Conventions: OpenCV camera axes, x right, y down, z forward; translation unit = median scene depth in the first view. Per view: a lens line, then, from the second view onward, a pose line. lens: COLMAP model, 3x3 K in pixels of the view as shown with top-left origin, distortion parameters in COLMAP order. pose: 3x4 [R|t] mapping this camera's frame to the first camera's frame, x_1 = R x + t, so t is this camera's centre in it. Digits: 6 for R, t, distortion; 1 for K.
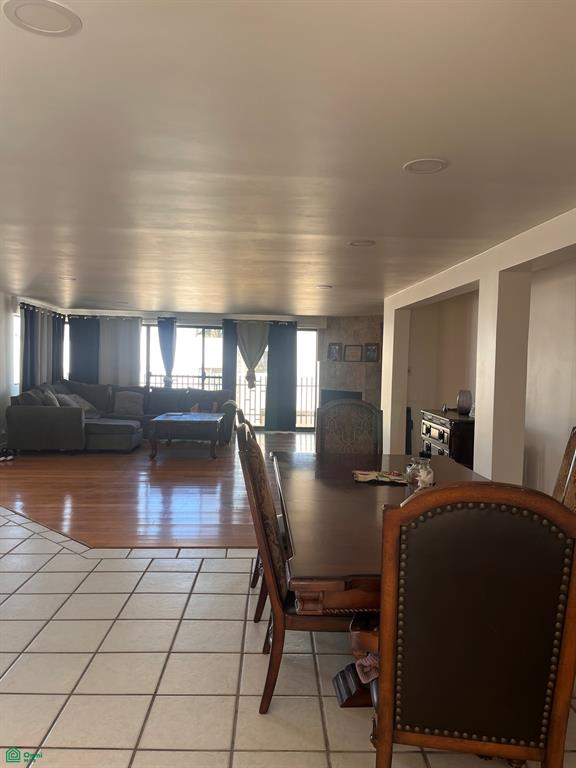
lens RADIAL K [[583.1, 0, 284.7], [0, 583.1, 389.1], [0, 0, 1]] dist [0.073879, -0.123502]
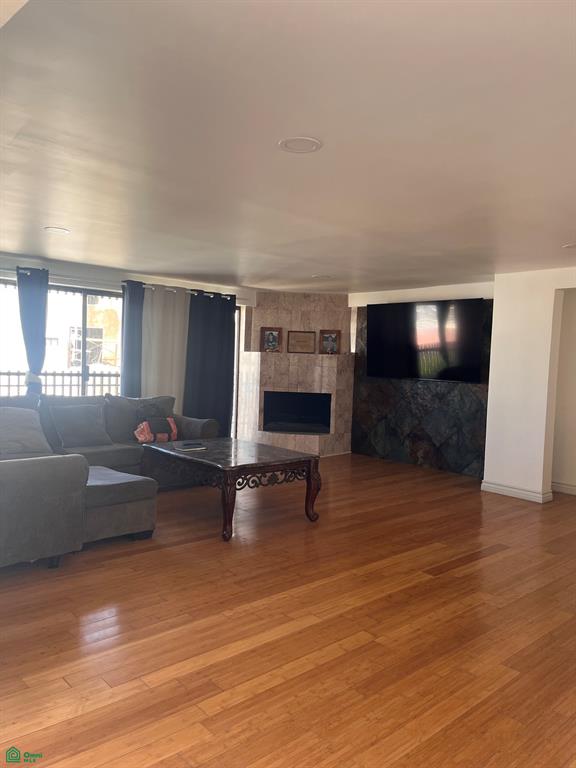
lens RADIAL K [[583.1, 0, 284.7], [0, 583.1, 389.1], [0, 0, 1]] dist [0.073879, -0.123502]
pose [[0.765494, -0.025375, 0.642943, -0.379234], [0.012811, 0.999625, 0.024199, -0.018139], [-0.643316, -0.010287, 0.765532, 0.415478]]
